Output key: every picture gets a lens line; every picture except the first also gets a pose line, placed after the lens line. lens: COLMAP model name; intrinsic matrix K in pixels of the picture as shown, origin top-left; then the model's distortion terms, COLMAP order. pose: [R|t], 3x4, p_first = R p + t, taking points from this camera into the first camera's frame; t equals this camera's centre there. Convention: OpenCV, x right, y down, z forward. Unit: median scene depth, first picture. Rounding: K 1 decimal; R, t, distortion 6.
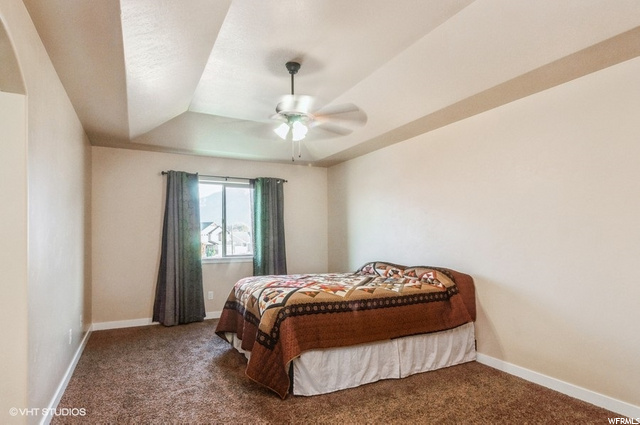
lens RADIAL K [[367.0, 0, 320.3], [0, 367.0, 229.4], [0, 0, 1]] dist [0.000985, 0.000409]
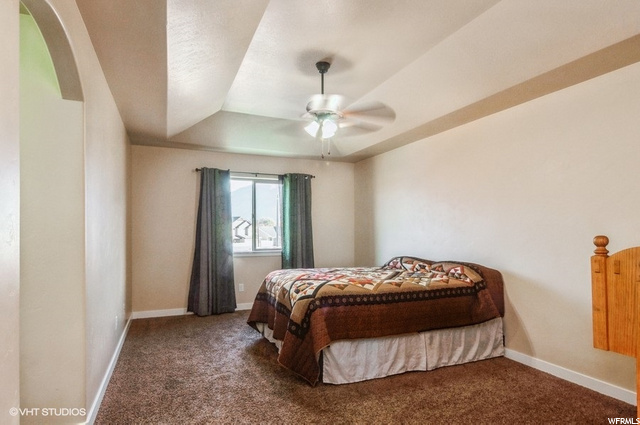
lens RADIAL K [[367.0, 0, 320.3], [0, 367.0, 229.4], [0, 0, 1]] dist [0.000985, 0.000409]
pose [[0.997703, 0.003464, -0.067655, -0.010048], [-0.002486, 0.999891, 0.014543, -0.000628], [0.067698, -0.014341, 0.997603, -0.031634]]
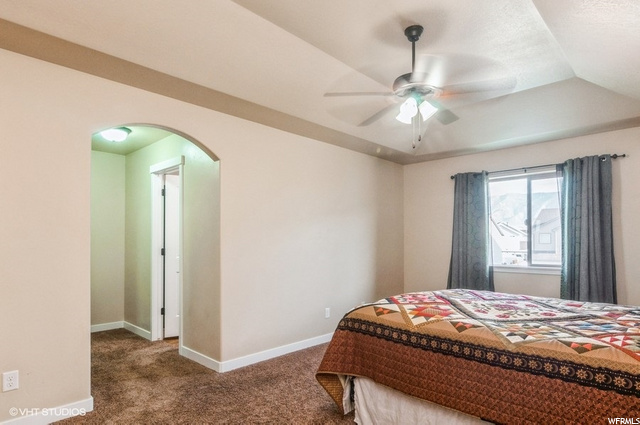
lens RADIAL K [[358.0, 0, 320.7], [0, 358.0, 241.8], [0, 0, 1]] dist [-0.000390, -0.000020]
pose [[0.339438, 0.004609, -0.940617, 0.564596], [0.018229, 0.999768, 0.011477, 0.005569], [0.940452, -0.021043, 0.339275, 0.502744]]
